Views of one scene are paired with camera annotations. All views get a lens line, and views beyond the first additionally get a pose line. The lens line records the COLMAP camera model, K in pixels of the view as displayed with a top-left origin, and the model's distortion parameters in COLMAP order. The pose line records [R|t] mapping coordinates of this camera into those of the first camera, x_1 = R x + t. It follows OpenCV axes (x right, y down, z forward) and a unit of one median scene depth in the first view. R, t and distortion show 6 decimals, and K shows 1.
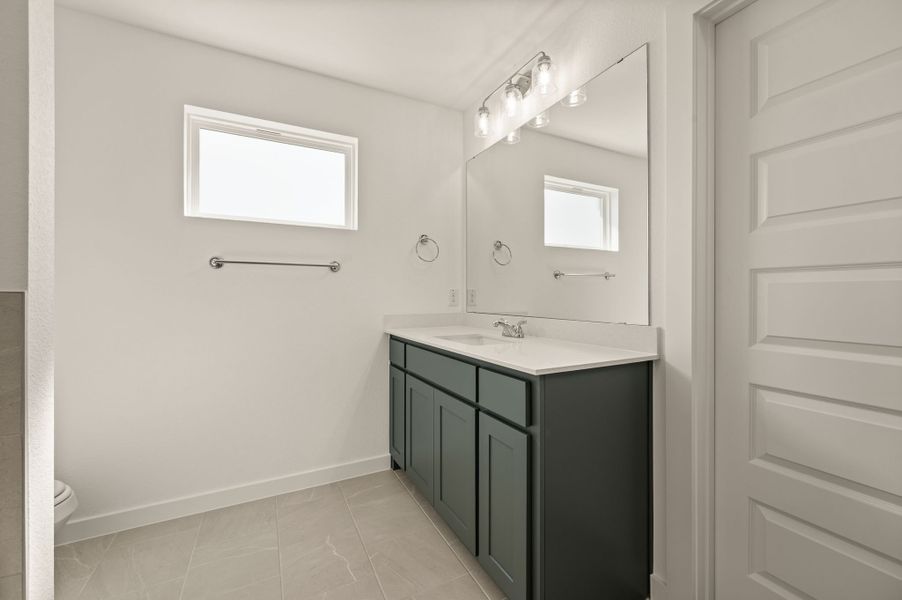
lens RADIAL K [[360.5, 0, 436.9], [0, 360.5, 298.2], [0, 0, 1]] dist [0.032760, 0.000007]
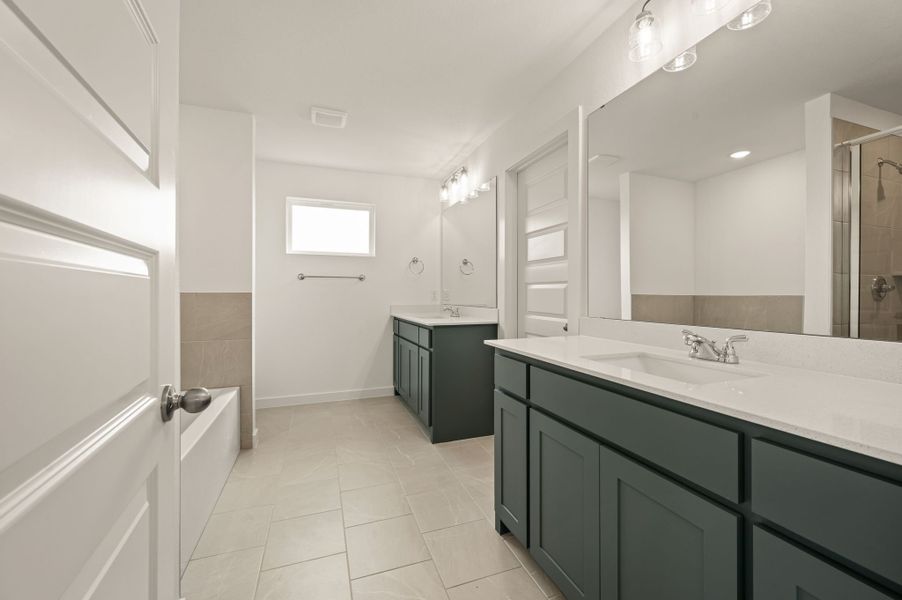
lens RADIAL K [[355.1, 0, 449.1], [0, 355.1, 298.4], [0, 0, 1]] dist [0.004059, 0.000121]
pose [[0.993372, 0.000988, -0.114936, 0.329592], [-0.000333, 0.999984, 0.005722, 0.004211], [0.114940, -0.005646, 0.993356, -0.653961]]
